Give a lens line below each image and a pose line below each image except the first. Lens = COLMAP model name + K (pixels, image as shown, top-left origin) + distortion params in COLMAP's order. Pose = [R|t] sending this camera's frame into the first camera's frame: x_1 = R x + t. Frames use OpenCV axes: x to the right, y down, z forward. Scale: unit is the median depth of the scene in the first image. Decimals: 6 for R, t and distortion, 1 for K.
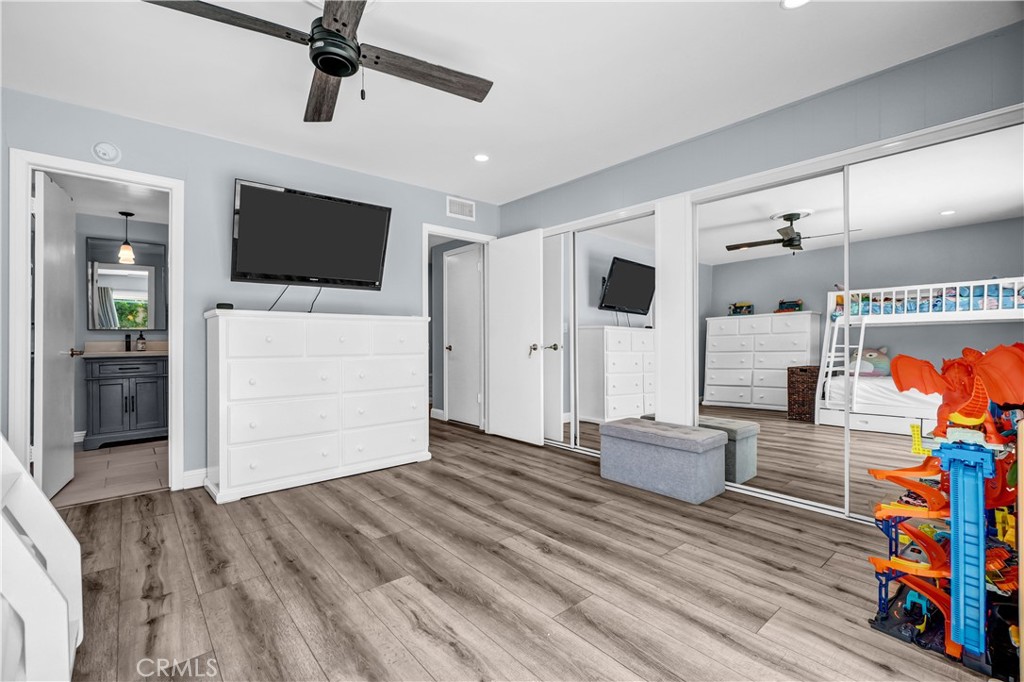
lens RADIAL K [[448.0, 0, 510.6], [0, 448.0, 340.1], [0, 0, 1]] dist [-0.003692, 0.002106]
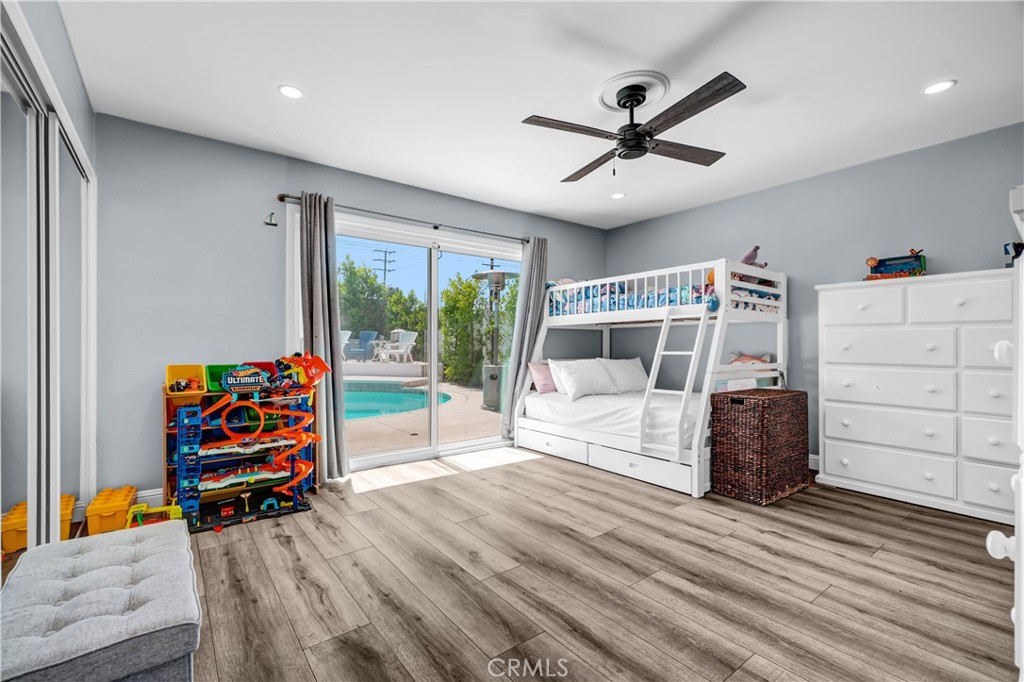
lens RADIAL K [[448.0, 0, 514.2], [0, 448.0, 344.1], [0, 0, 1]] dist [-0.003692, 0.002106]
pose [[-0.998828, 0.001539, 0.048368, -0.060196], [0.001576, 0.999998, 0.000732, -0.010509], [-0.048367, 0.000808, -0.998829, 1.955193]]
